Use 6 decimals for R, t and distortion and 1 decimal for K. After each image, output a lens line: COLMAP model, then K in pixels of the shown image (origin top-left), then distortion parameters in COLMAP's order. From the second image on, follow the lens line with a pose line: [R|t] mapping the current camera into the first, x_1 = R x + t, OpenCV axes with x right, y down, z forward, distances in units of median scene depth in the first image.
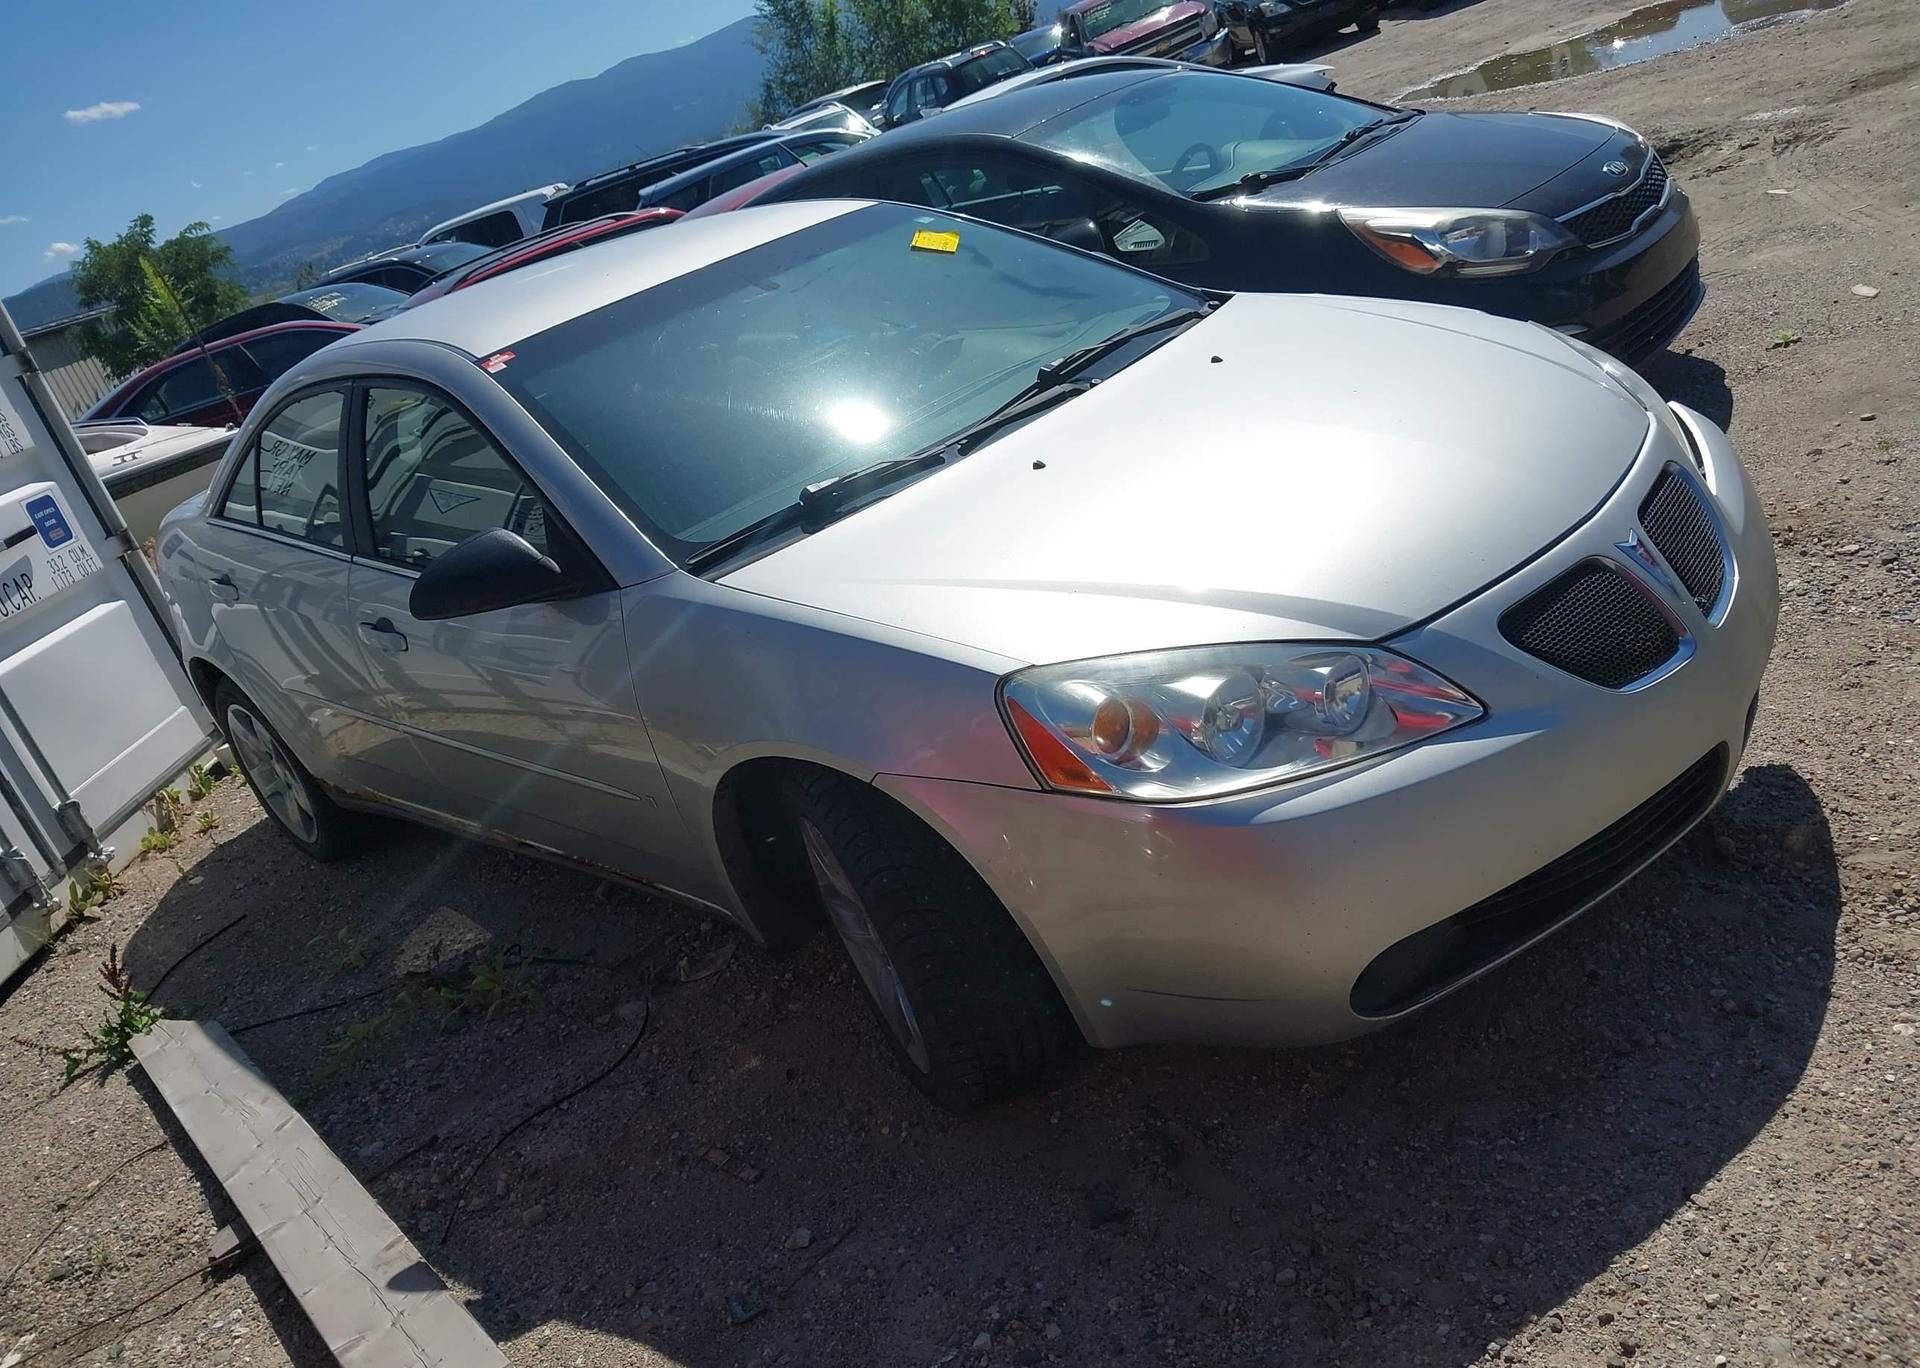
lens RADIAL K [[1461.3, 0, 972.2], [0, 1461.3, 676.3], [0, 0, 1]] dist [0.002144, -0.000735]
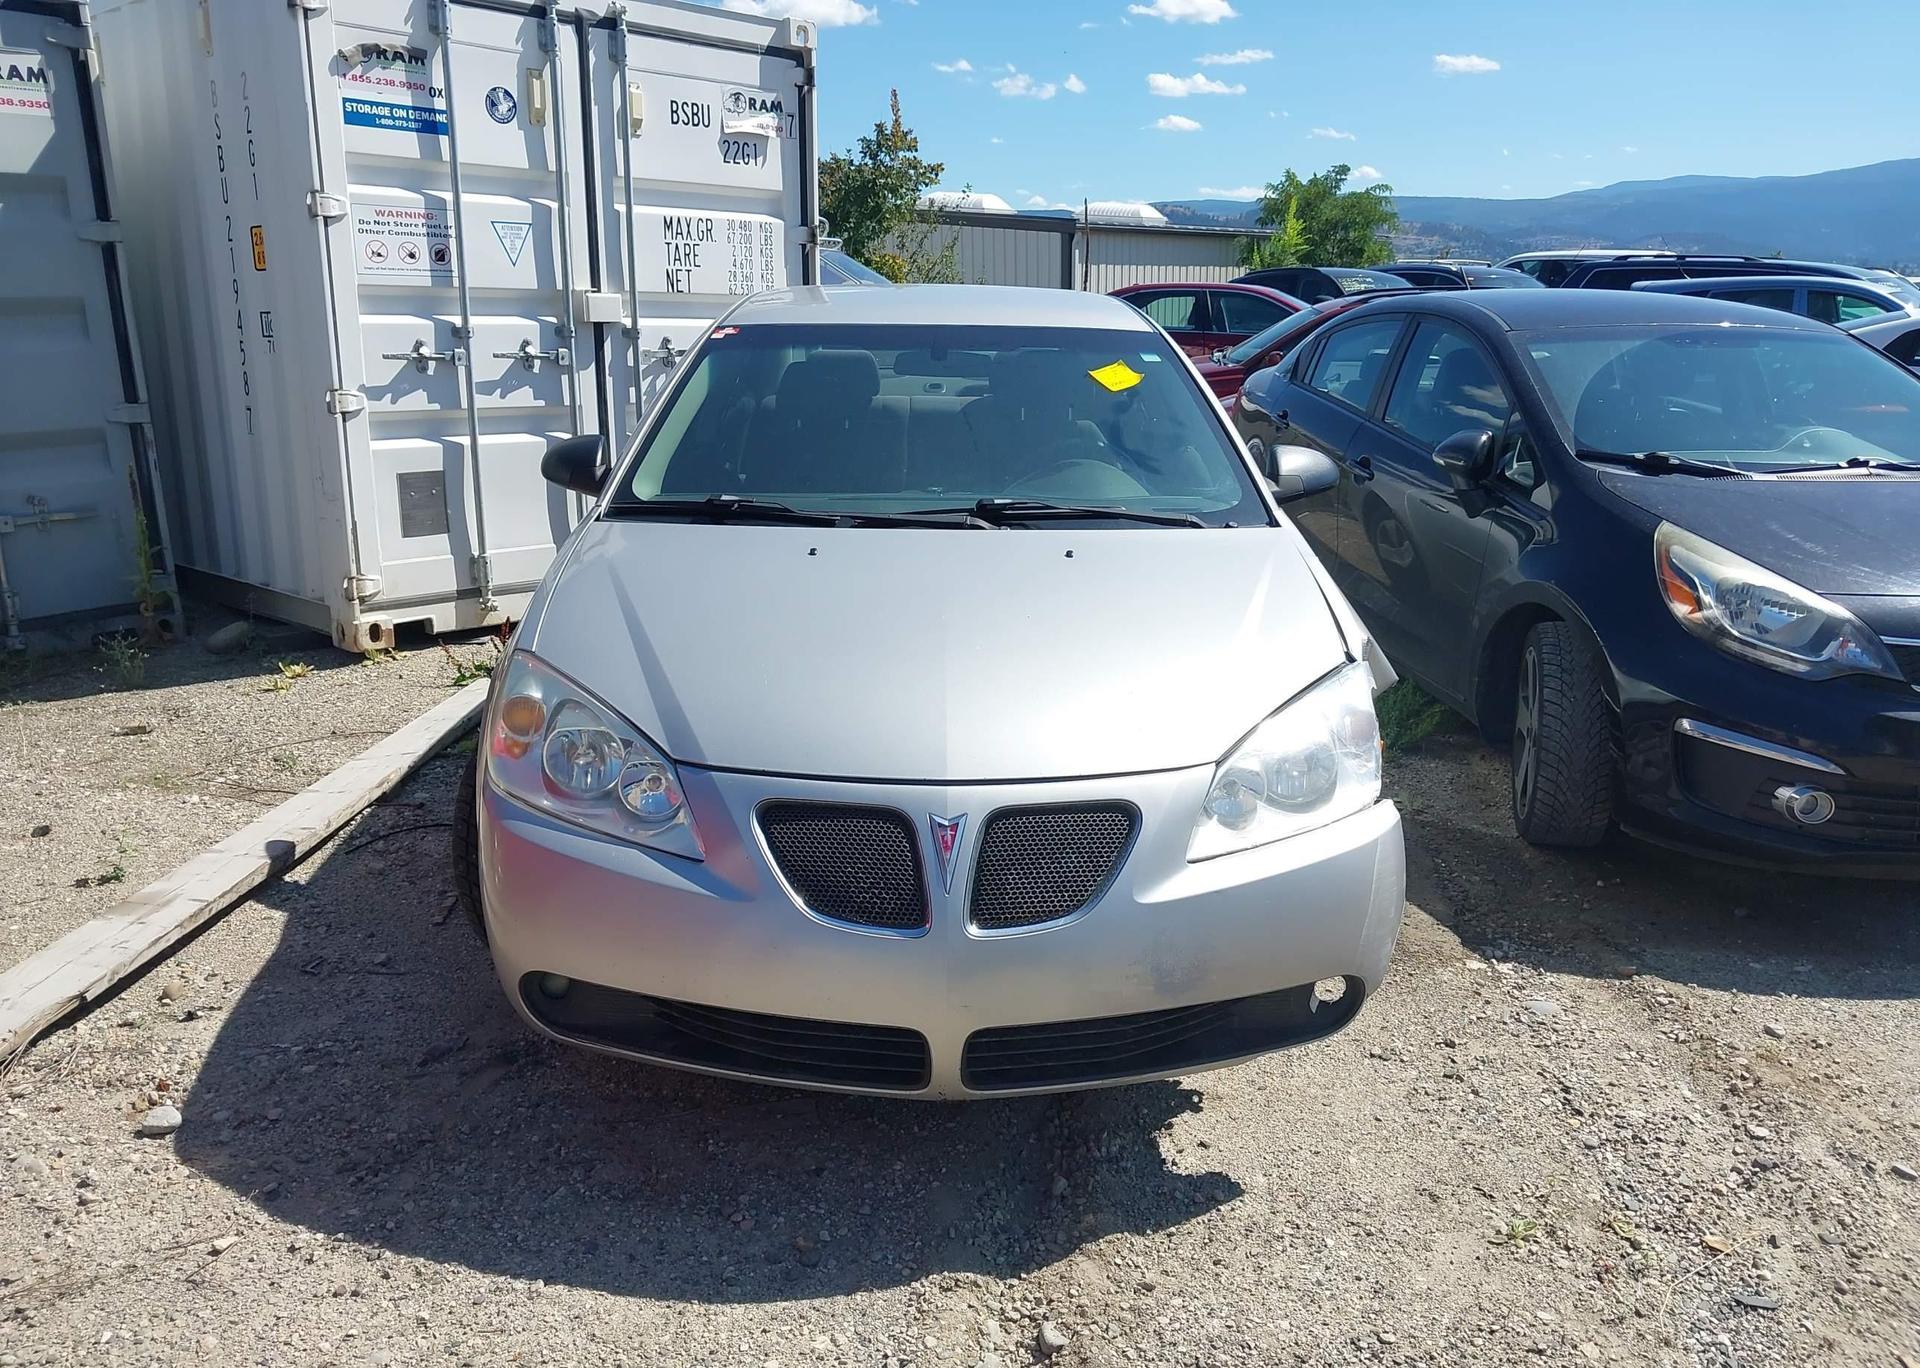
lens RADIAL K [[1461.3, 0, 972.2], [0, 1461.3, 676.3], [0, 0, 1]] dist [0.002144, -0.000735]
pose [[0.696982, 0.467124, -0.544069, 0.717644], [-0.471665, 0.870131, 0.142845, -0.255057], [0.540138, 0.157058, 0.826791, 0.099368]]
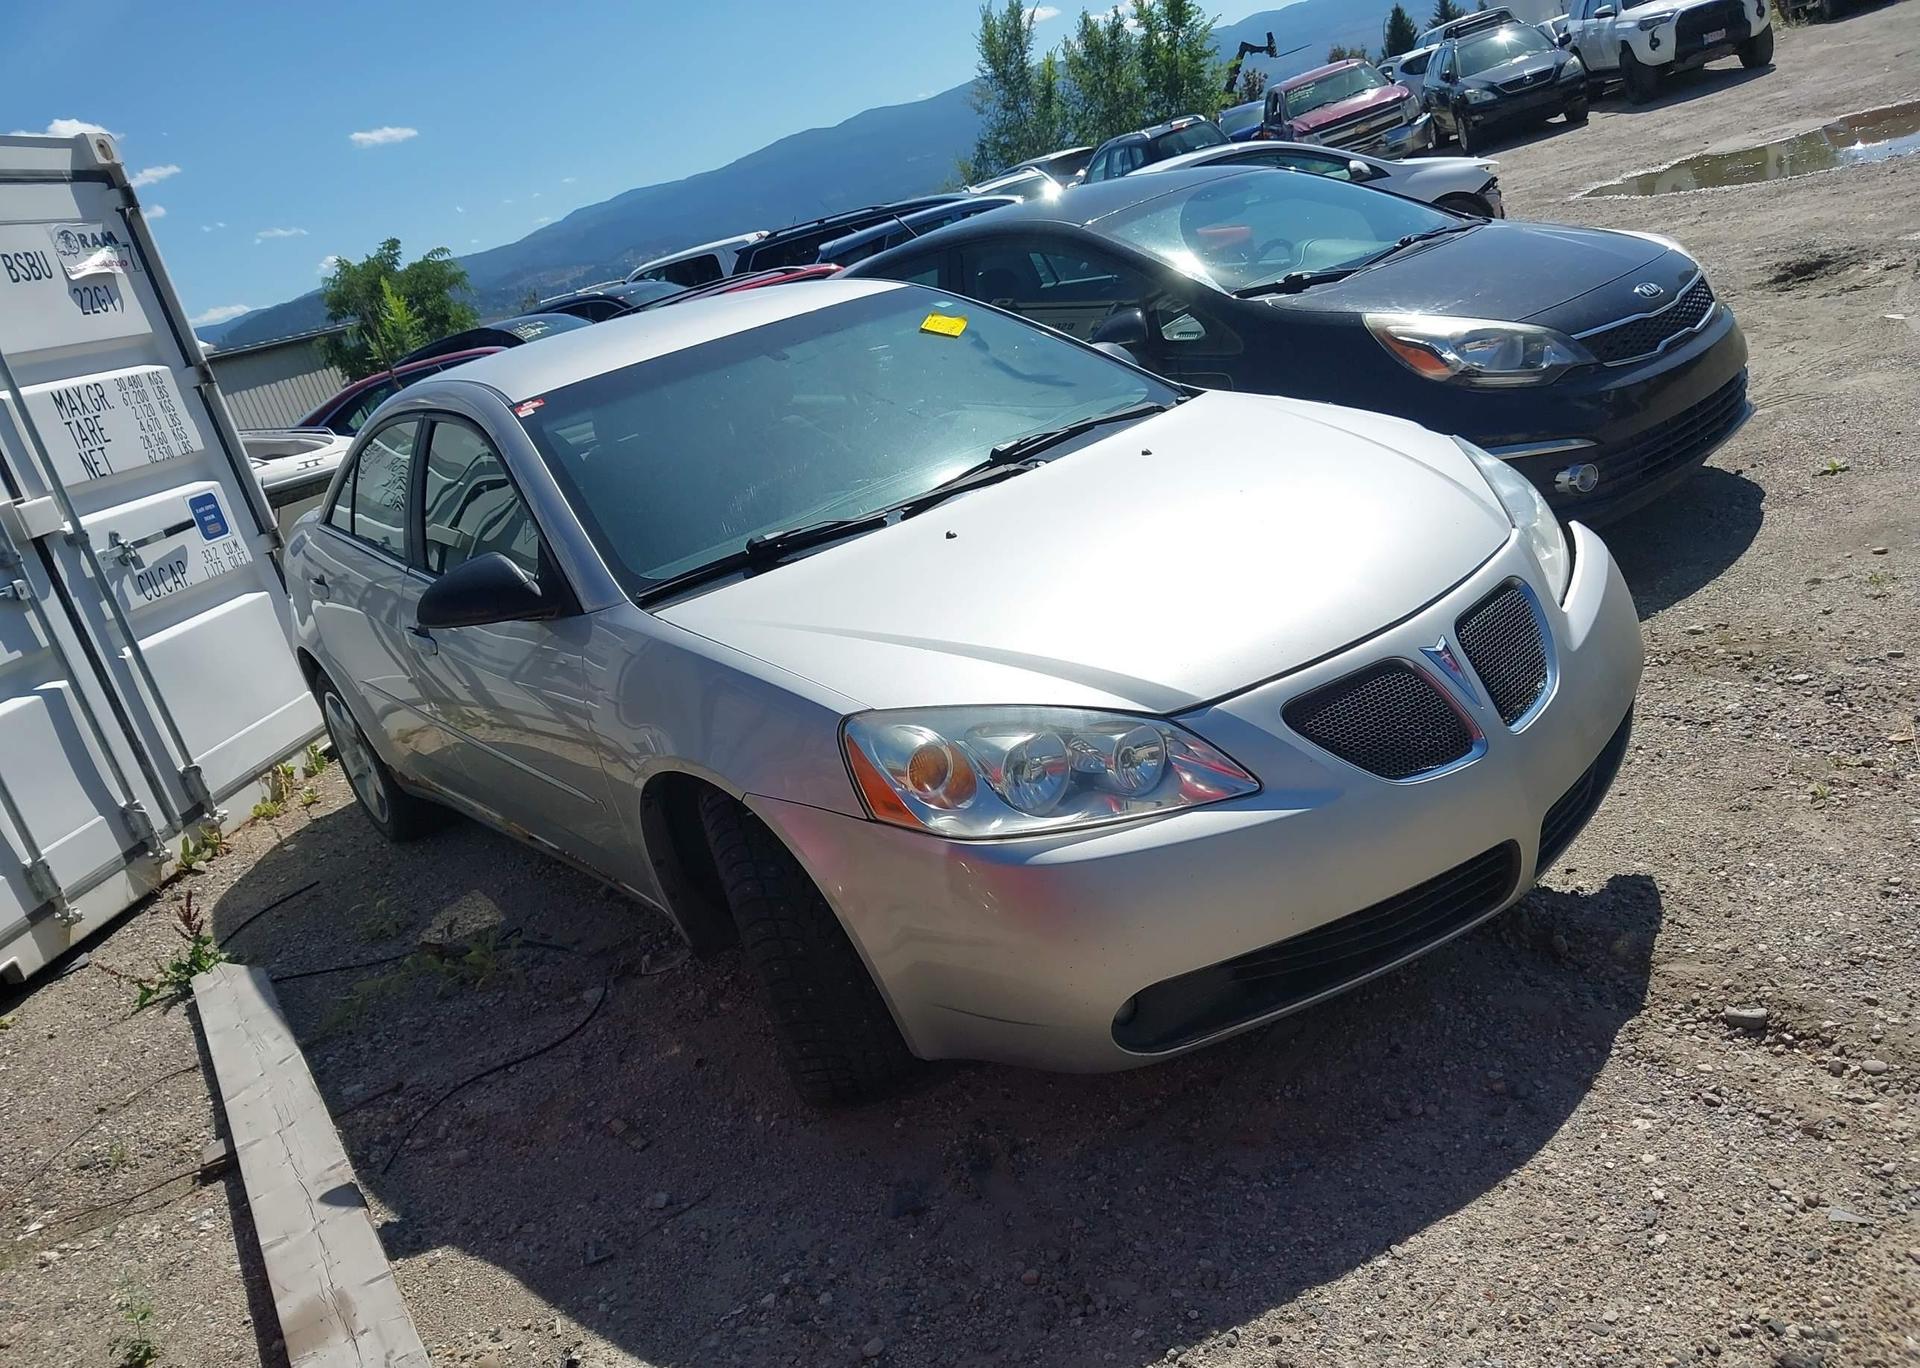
lens RADIAL K [[1461.3, 0, 972.2], [0, 1461.3, 676.3], [0, 0, 1]] dist [0.002144, -0.000735]
pose [[0.989414, 0.088074, -0.115338, 0.156227], [-0.092383, 0.995192, -0.032547, -0.002107], [0.111917, 0.042857, 0.992793, -0.078592]]
